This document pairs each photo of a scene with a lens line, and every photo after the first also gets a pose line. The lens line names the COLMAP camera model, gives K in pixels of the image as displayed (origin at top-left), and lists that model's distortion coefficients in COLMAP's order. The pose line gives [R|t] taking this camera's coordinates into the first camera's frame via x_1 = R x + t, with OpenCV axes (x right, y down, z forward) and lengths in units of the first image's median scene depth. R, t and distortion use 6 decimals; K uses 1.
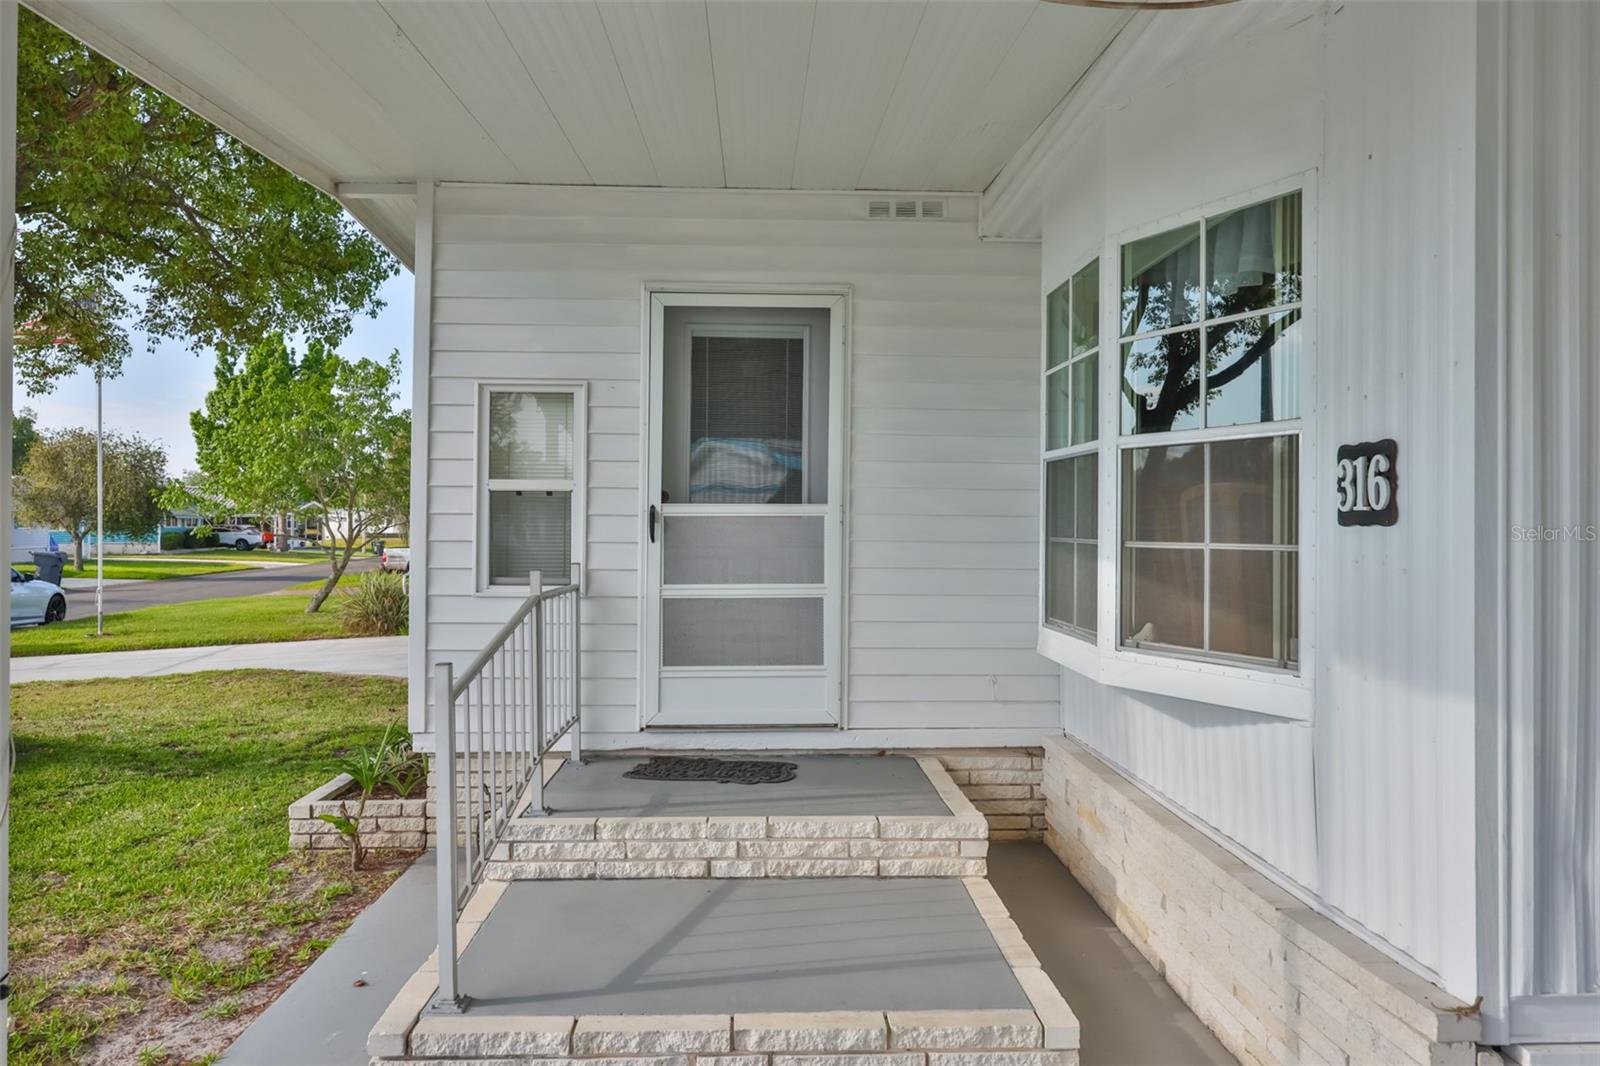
lens RADIAL K [[1125.9, 0, 800.0], [0, 1125.9, 533.0], [0, 0, 1]] dist [0.004725, 0.000109]
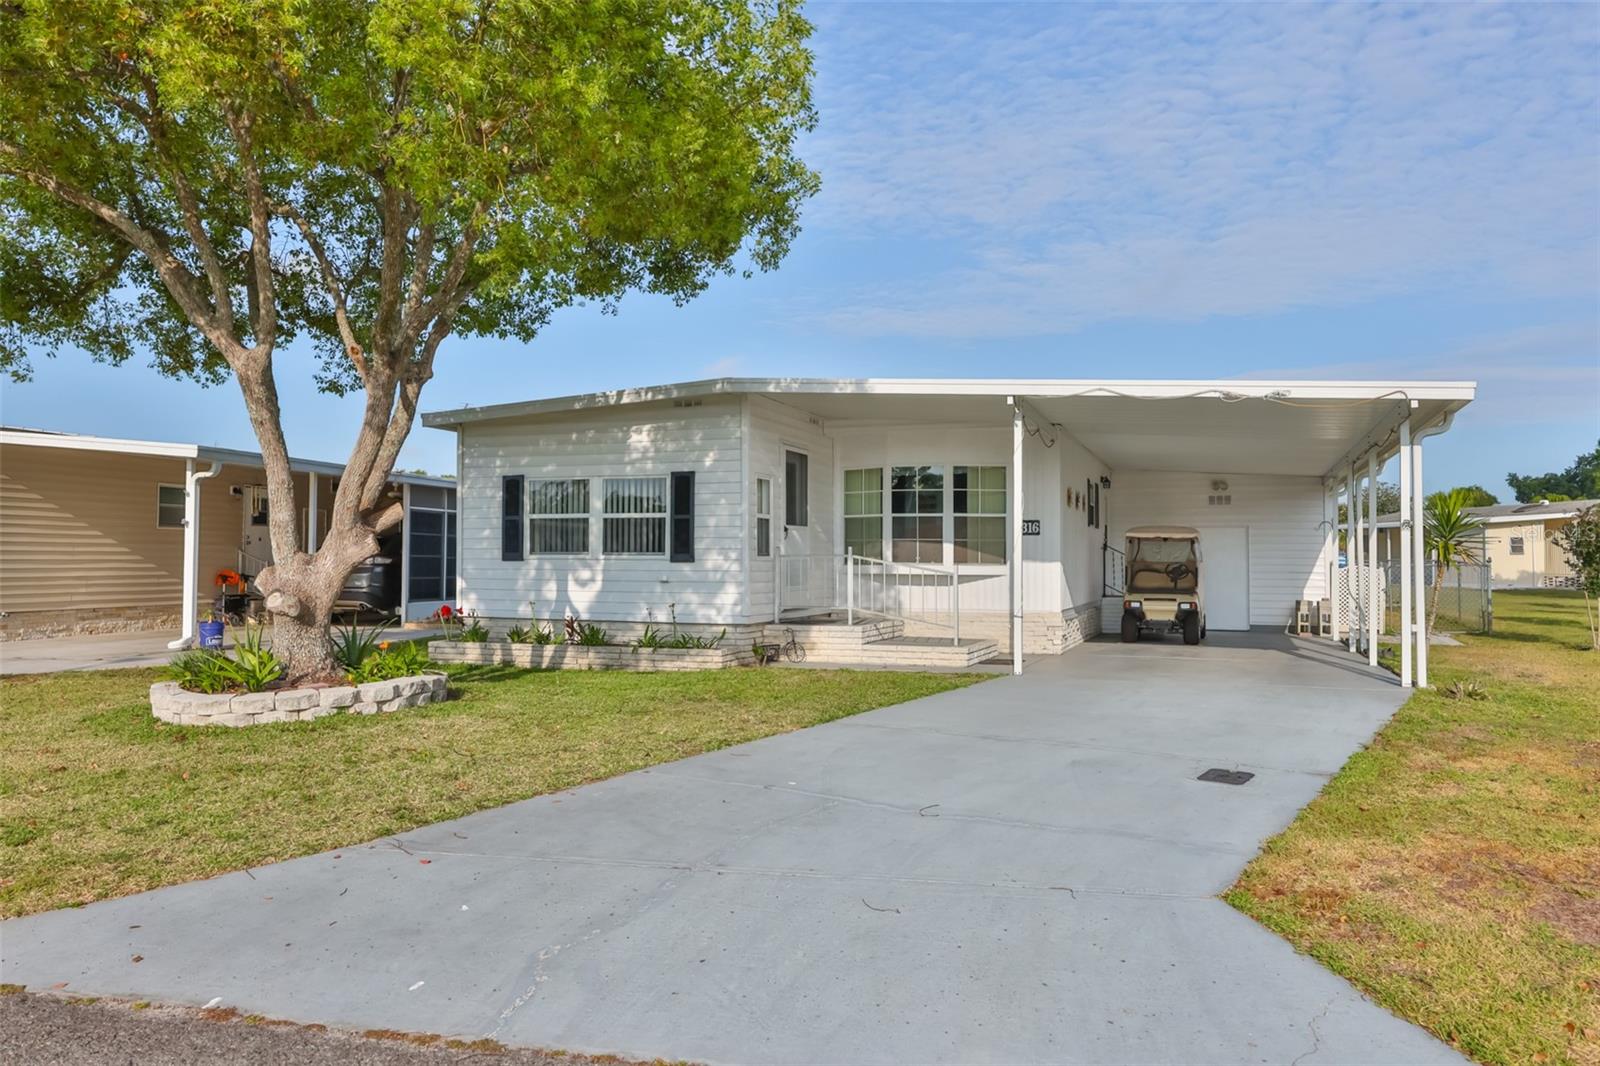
lens RADIAL K [[1115.2, 0, 800.0], [0, 1115.2, 533.0], [0, 0, 1]] dist [0.045423, 0.000960]
pose [[0.403430, 0.022405, 0.914736, -3.485464], [0.002488, 0.999670, -0.025583, 0.084403], [-0.915007, 0.012597, 0.403241, -0.111726]]
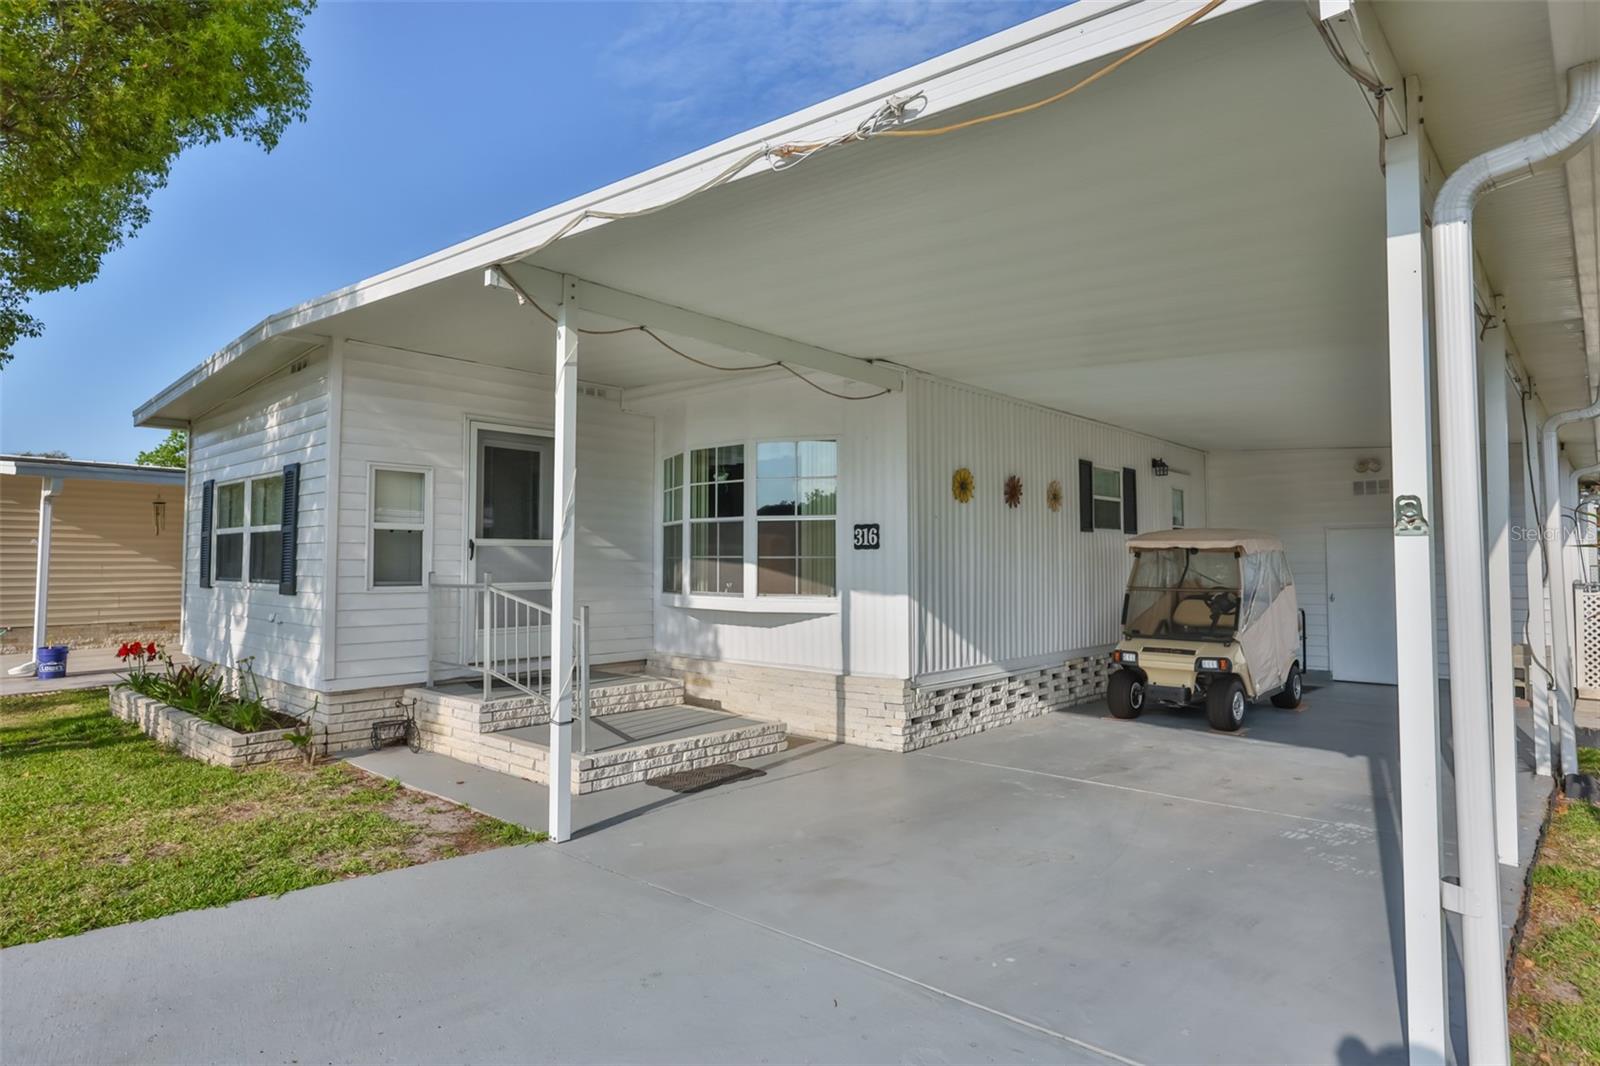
lens RADIAL K [[865.5, 0, 800.0], [0, 865.5, 533.0], [0, 0, 1]] dist [0.001212, 0.000096]
pose [[0.716166, 0.019209, 0.697665, -1.010145], [0.006917, 0.999377, -0.034616, 0.023201], [-0.697895, 0.029616, 0.715587, -0.488437]]
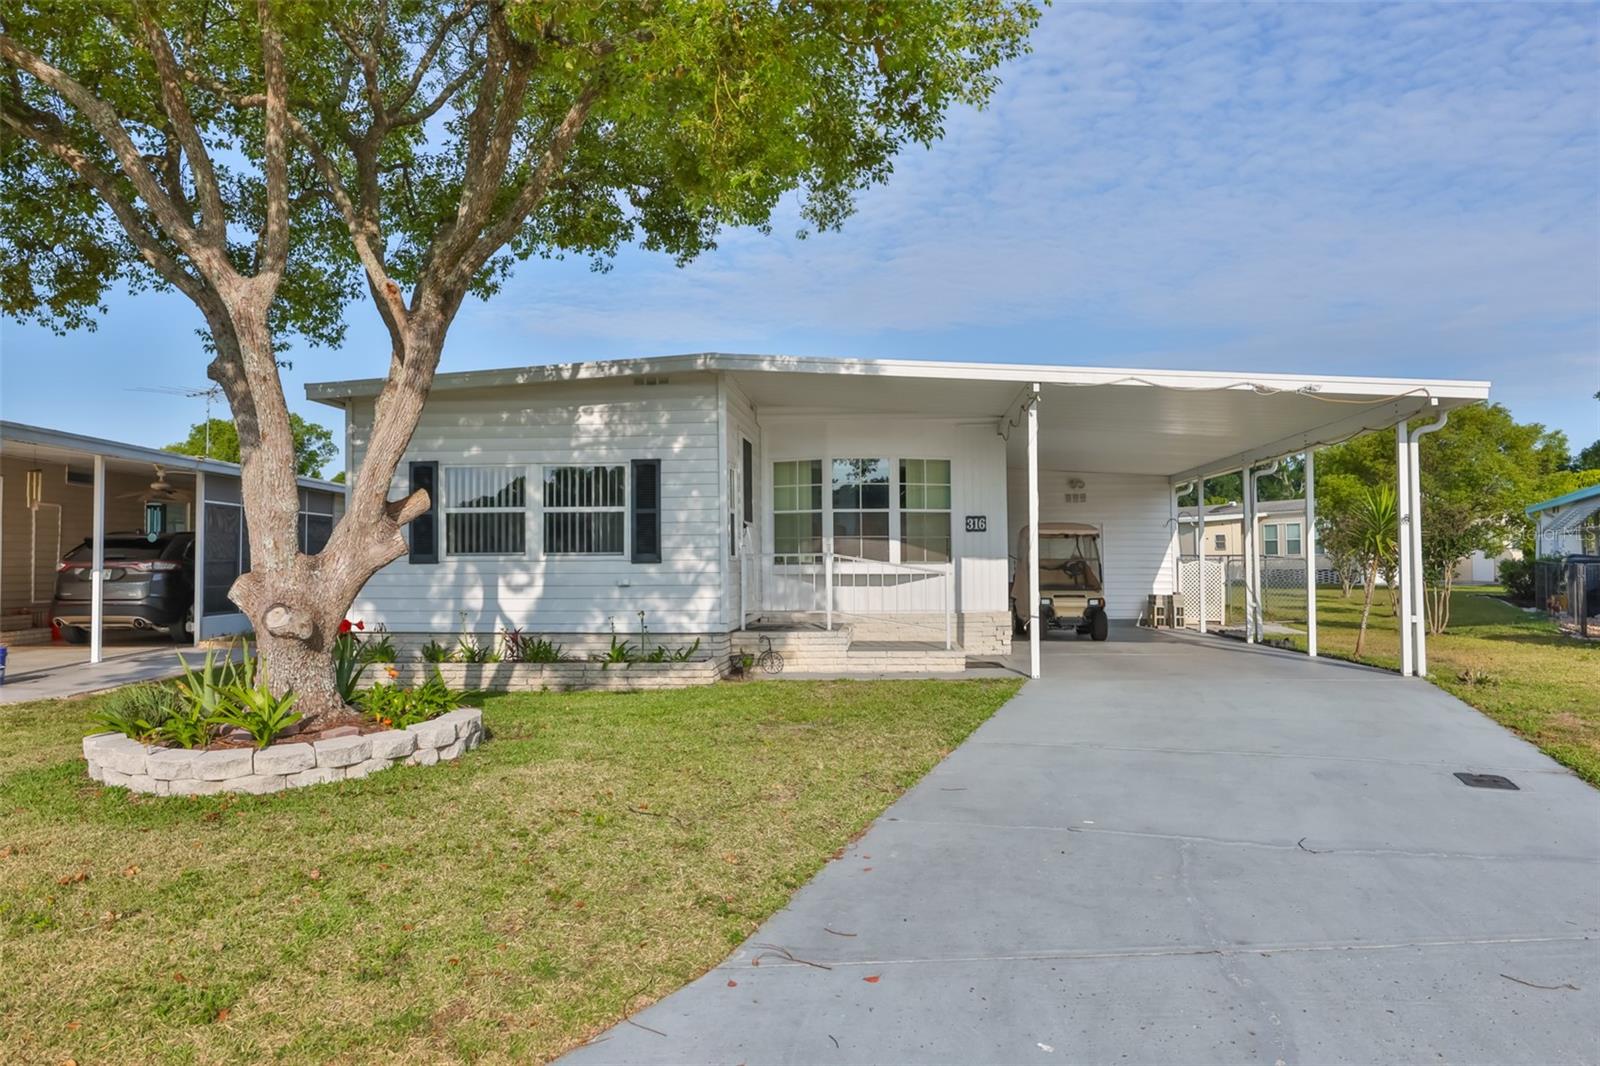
lens RADIAL K [[1115.2, 0, 800.0], [0, 1115.2, 533.0], [0, 0, 1]] dist [0.045423, 0.000960]
pose [[0.144413, 0.021937, 0.989274, -3.392368], [0.011388, 0.999651, -0.023830, 0.080832], [-0.989452, 0.014707, 0.144113, 0.763072]]
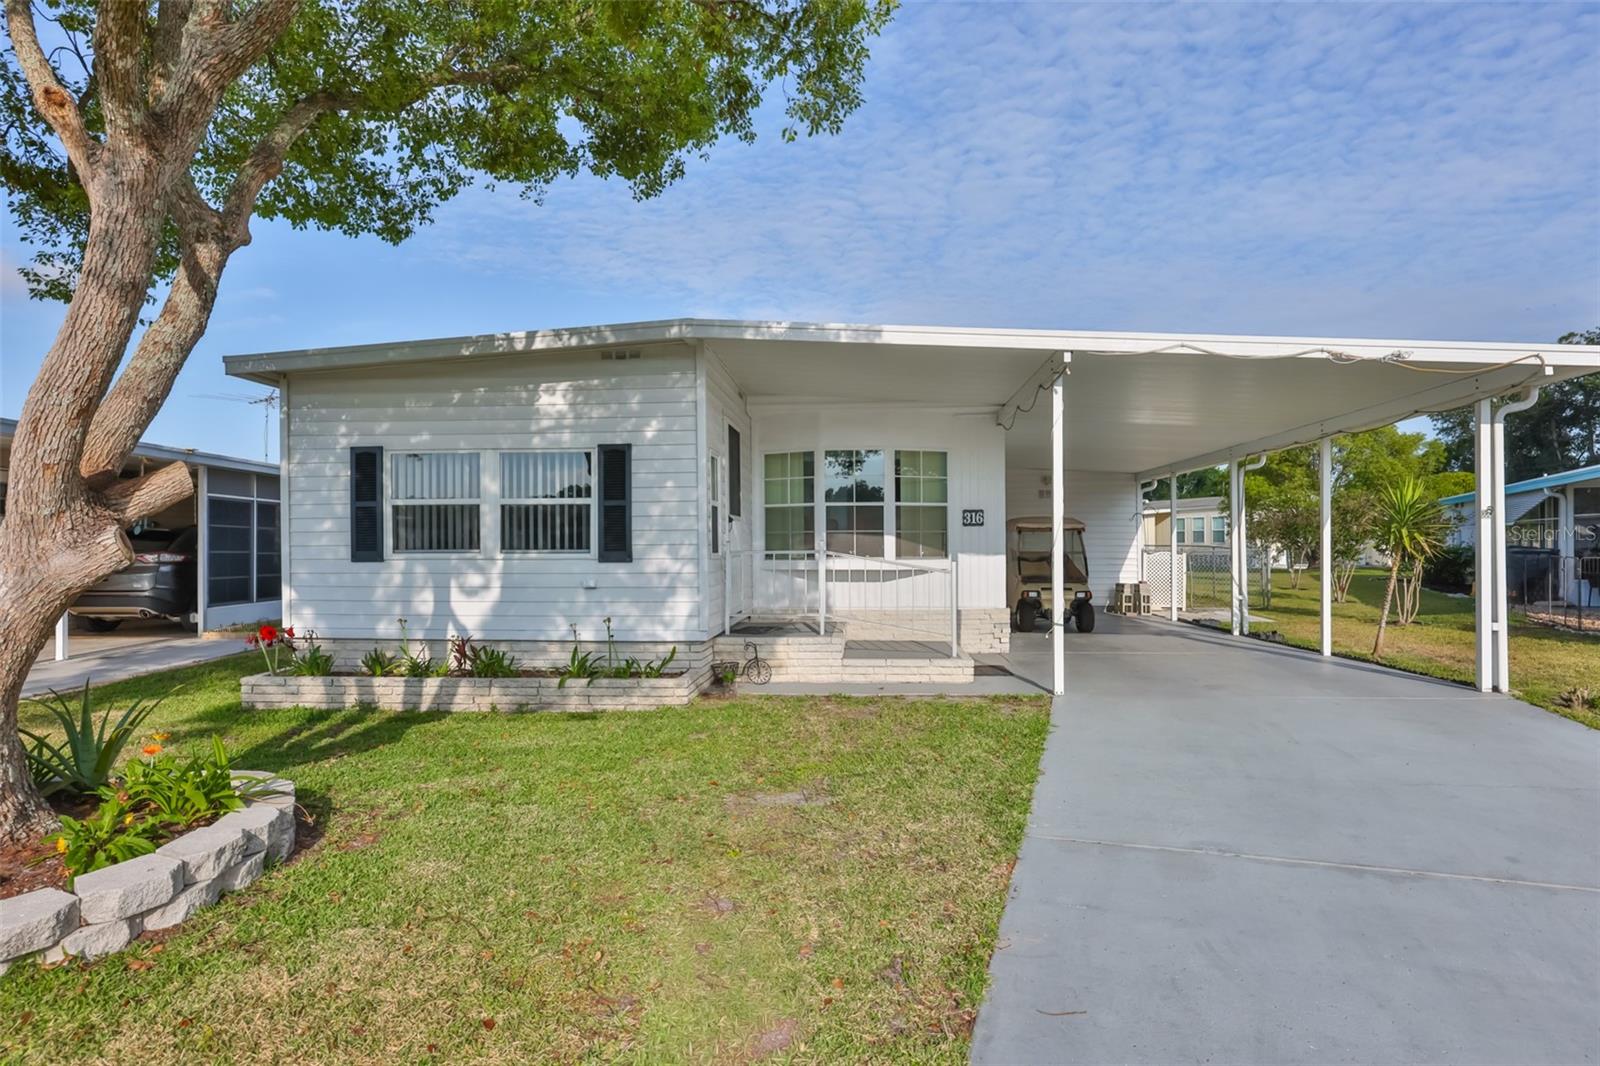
lens RADIAL K [[837.5, 0, 788.1], [0, 837.5, 544.3], [0, 0, 1]] dist [0.014891, 0.000376]
pose [[0.146980, -0.003165, 0.989134, -2.393383], [0.011653, 0.999931, 0.001468, 0.044751], [-0.989071, 0.011310, 0.147006, 0.906648]]
